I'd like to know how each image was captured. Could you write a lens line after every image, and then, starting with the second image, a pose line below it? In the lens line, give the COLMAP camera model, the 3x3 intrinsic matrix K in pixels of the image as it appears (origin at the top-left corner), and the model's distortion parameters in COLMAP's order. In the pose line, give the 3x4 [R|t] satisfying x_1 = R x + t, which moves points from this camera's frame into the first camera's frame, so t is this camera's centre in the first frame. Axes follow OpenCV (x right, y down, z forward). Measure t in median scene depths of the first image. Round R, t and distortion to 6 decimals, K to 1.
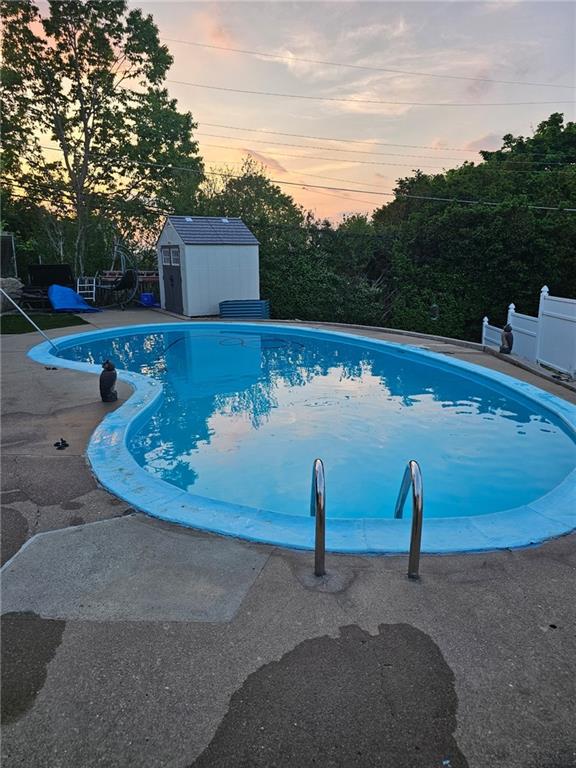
lens RADIAL K [[513.5, 0, 288.0], [0, 513.5, 384.0], [0, 0, 1]] dist [0.000230, -0.000023]
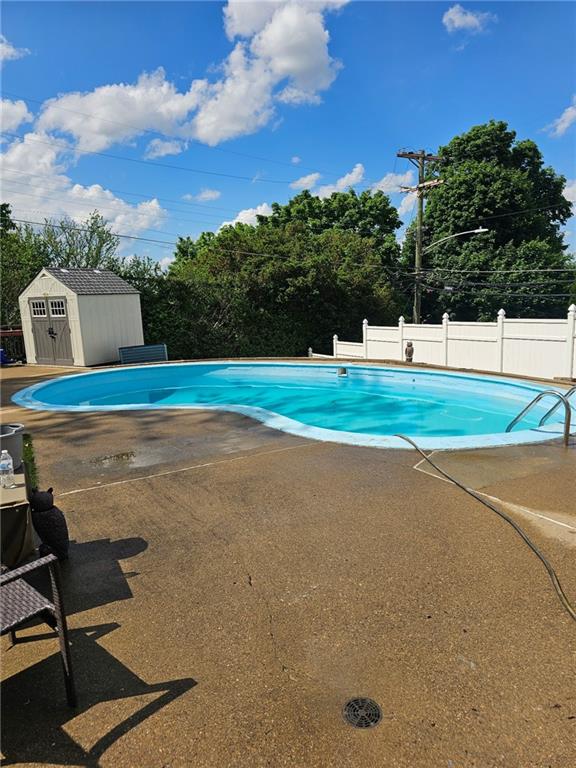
lens RADIAL K [[513.5, 0, 288.0], [0, 513.5, 384.0], [0, 0, 1]] dist [0.000230, -0.000023]
pose [[0.848236, -0.108835, 0.518315, -0.357338], [0.158664, 0.985929, -0.052634, 0.015425], [-0.505294, 0.126884, 0.853568, -0.030666]]
